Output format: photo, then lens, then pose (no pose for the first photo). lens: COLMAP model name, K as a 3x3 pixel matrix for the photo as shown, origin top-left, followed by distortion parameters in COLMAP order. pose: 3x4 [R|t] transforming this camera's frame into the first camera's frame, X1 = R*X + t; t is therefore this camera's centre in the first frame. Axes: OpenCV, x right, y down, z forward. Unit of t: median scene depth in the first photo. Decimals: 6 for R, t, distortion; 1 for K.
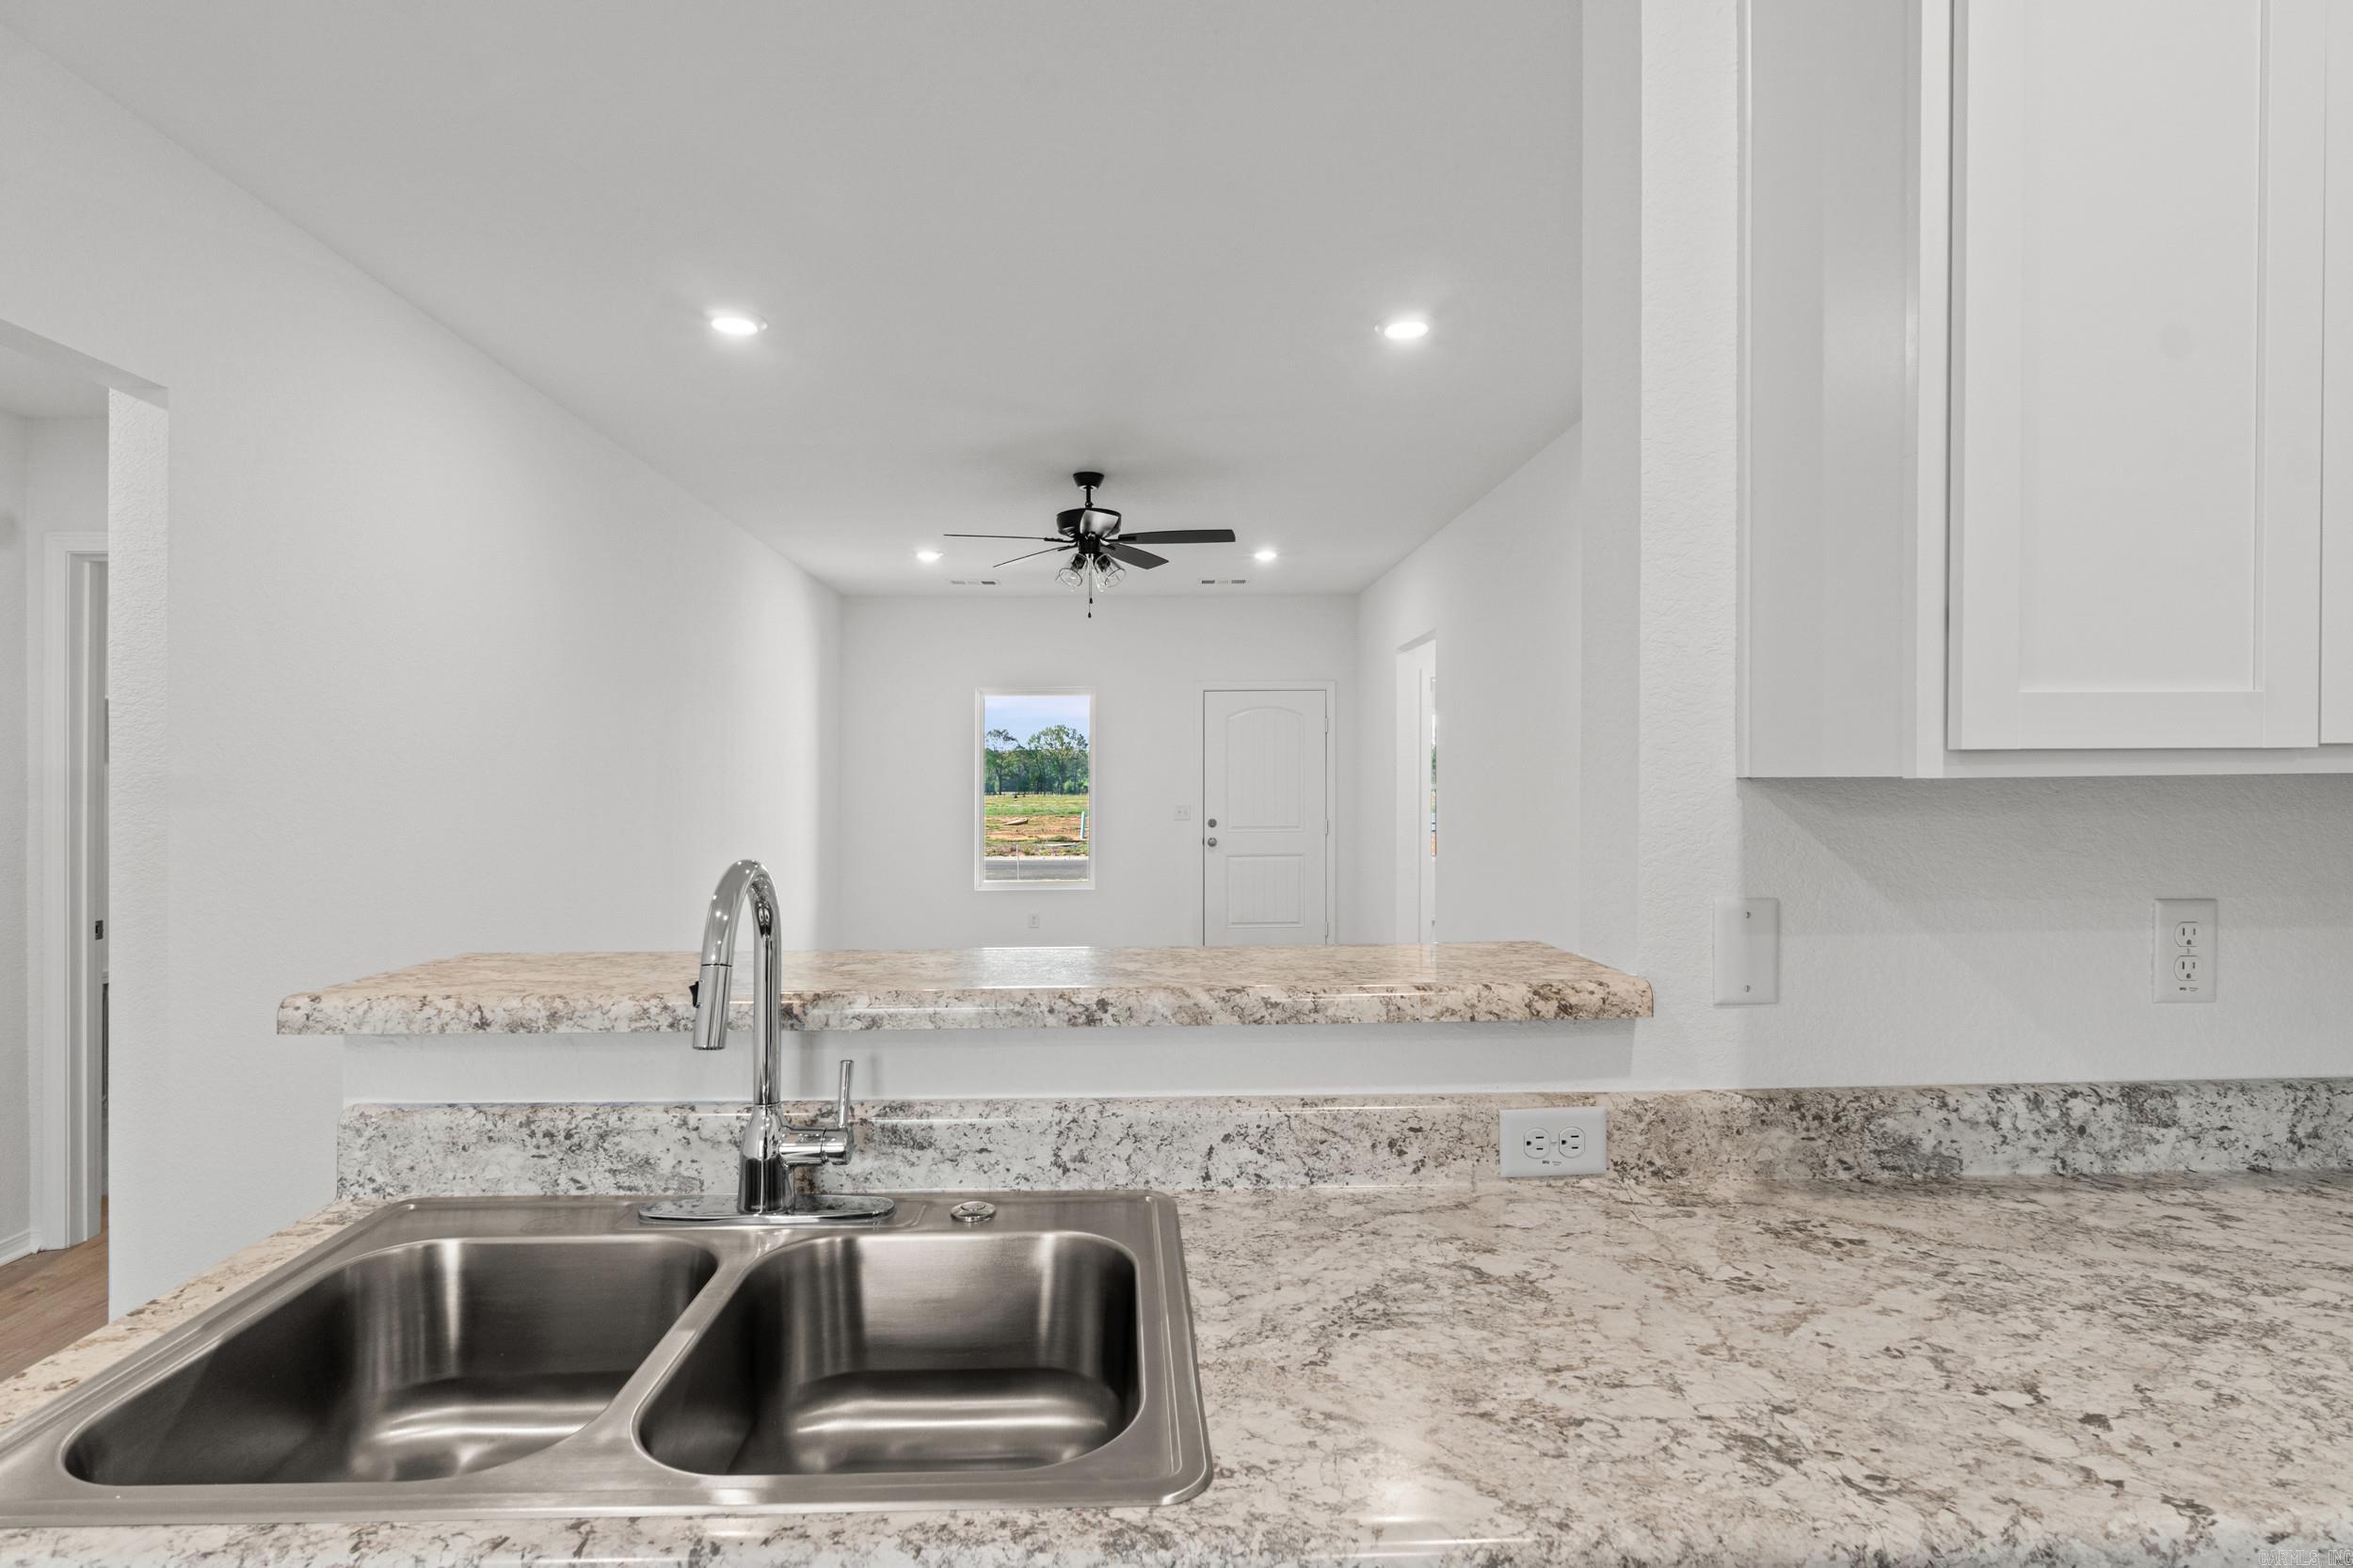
lens RADIAL K [[1134.5, 0, 1177.5], [0, 1134.5, 795.1], [0, 0, 1]] dist [-0.016583, 0.008926]
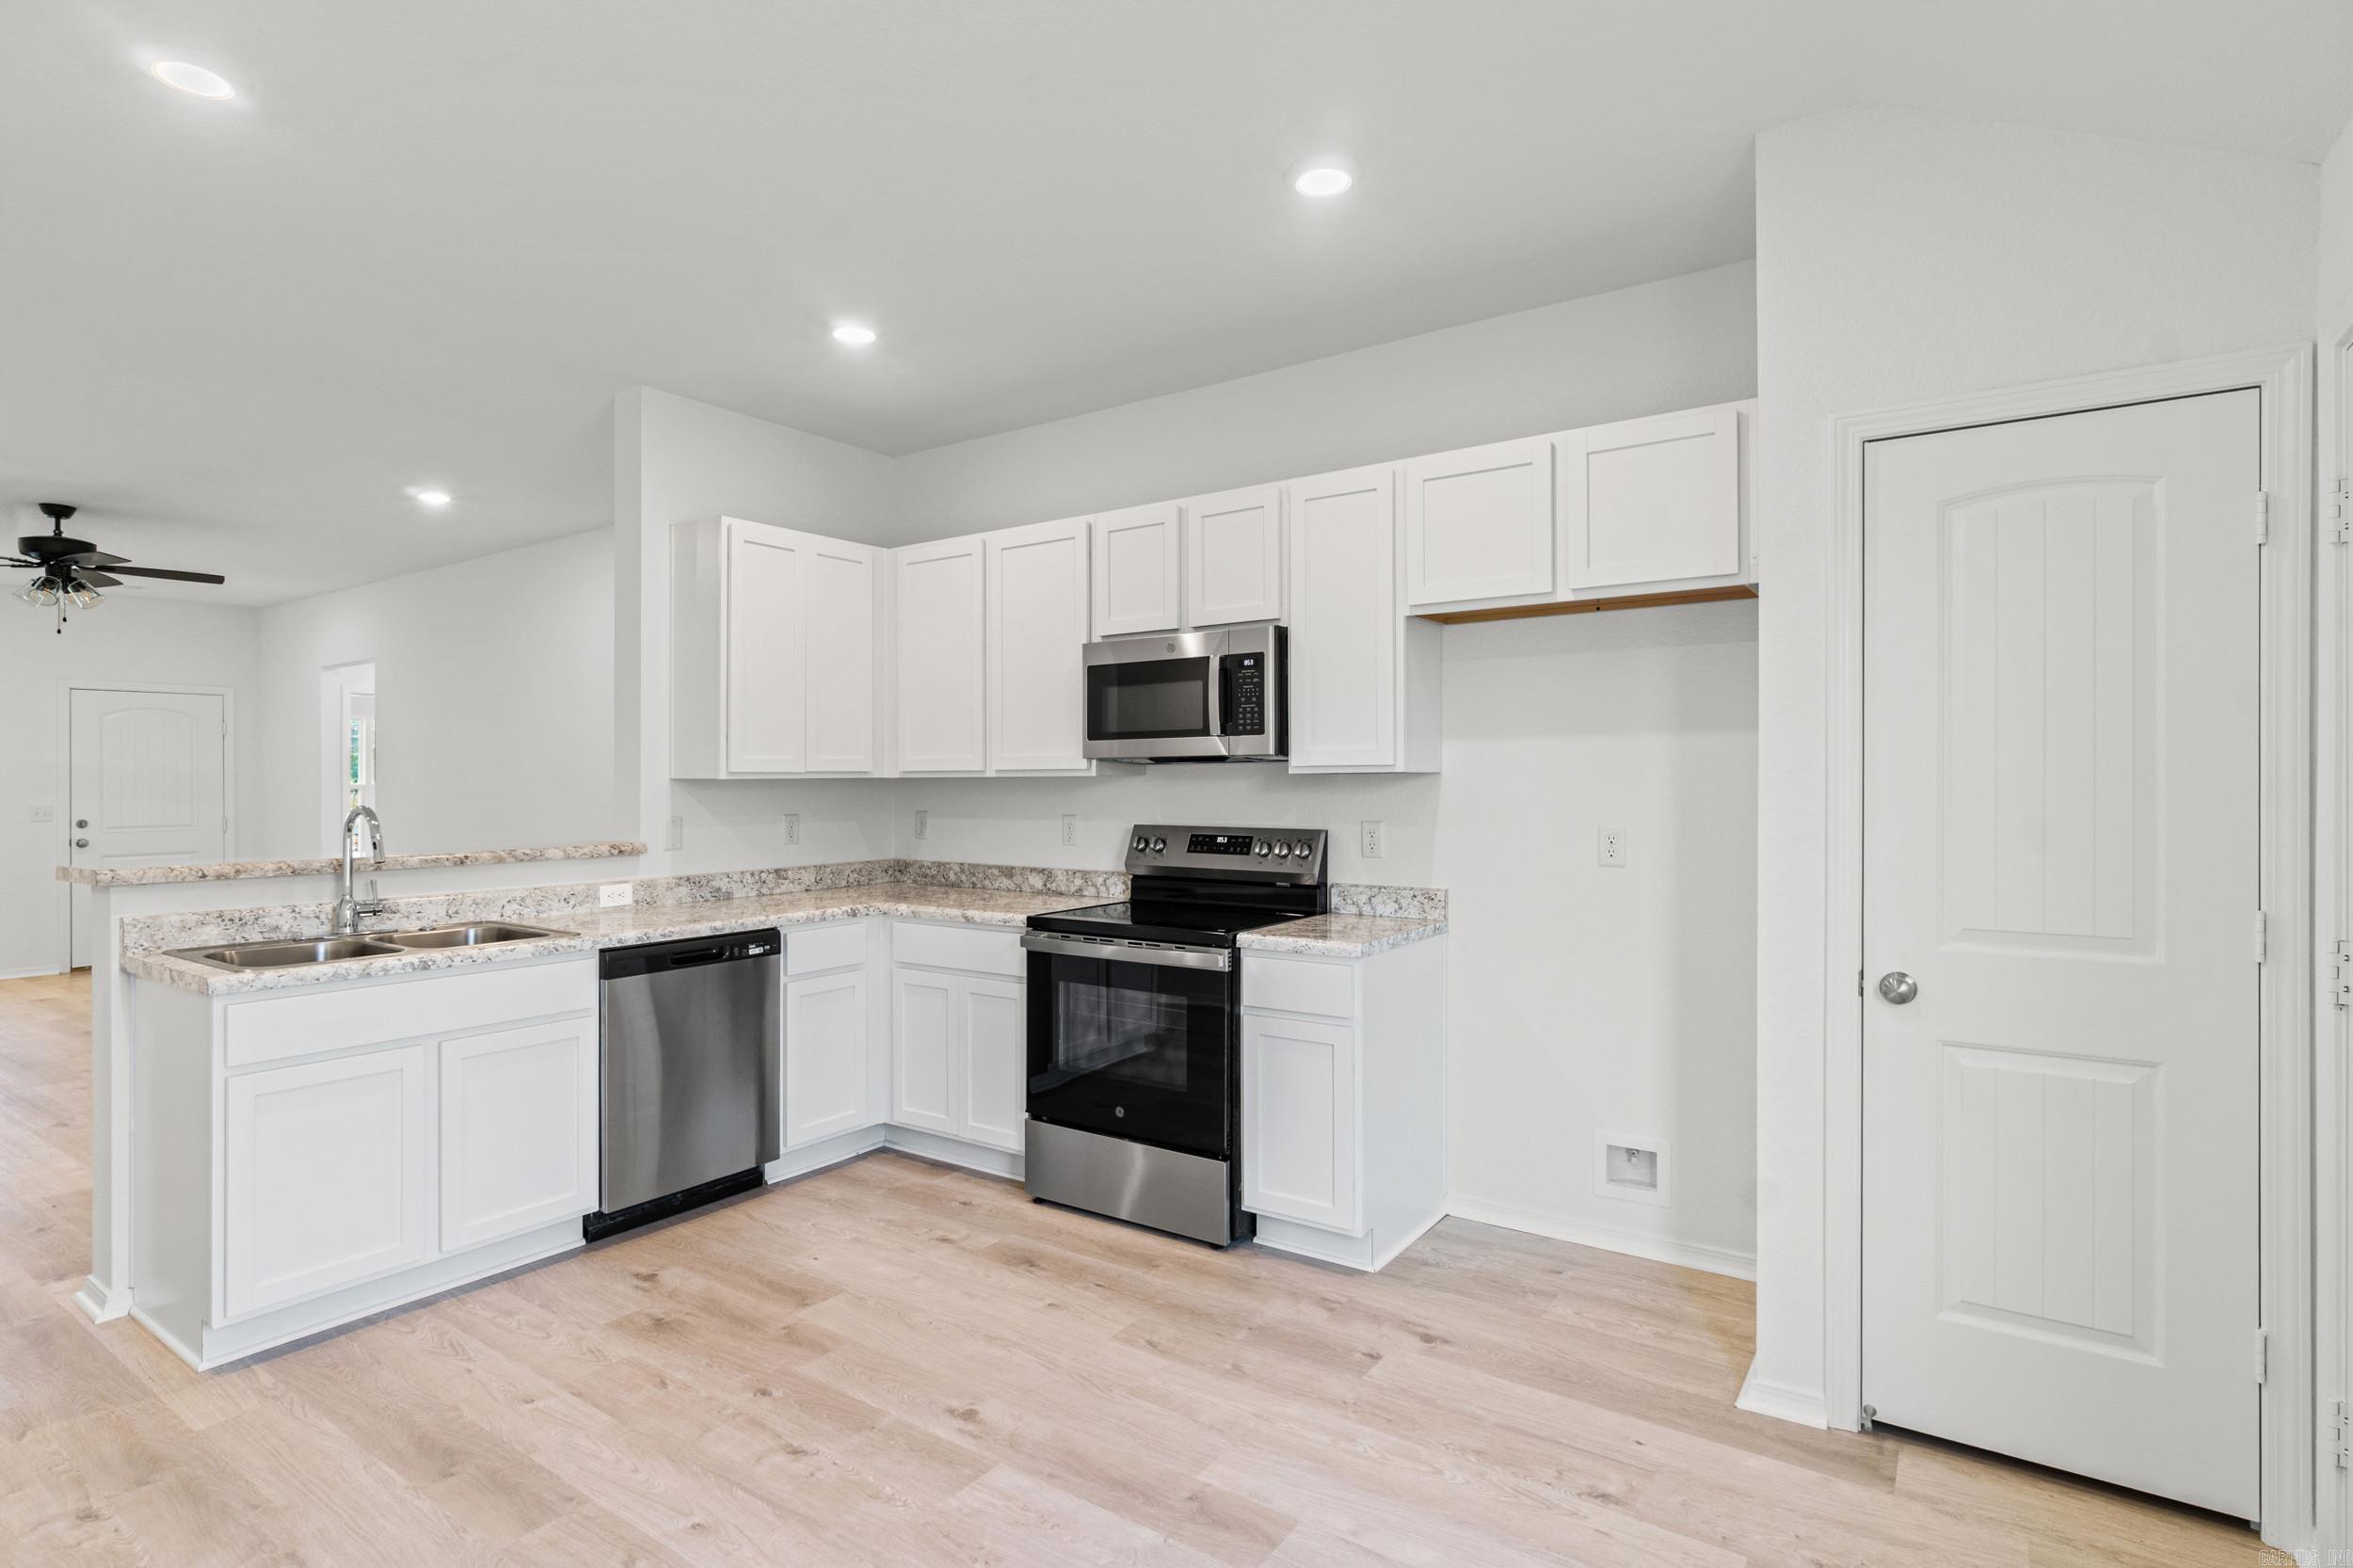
lens RADIAL K [[1196.2, 0, 1176.5], [0, 1196.2, 784.0], [0, 0, 1]] dist [-0.004227, -0.000263]
pose [[0.590449, 0.000809, 0.807075, -1.415229], [0.008915, 0.999932, -0.007524, 0.036880], [-0.807026, 0.011638, 0.590401, -2.197351]]
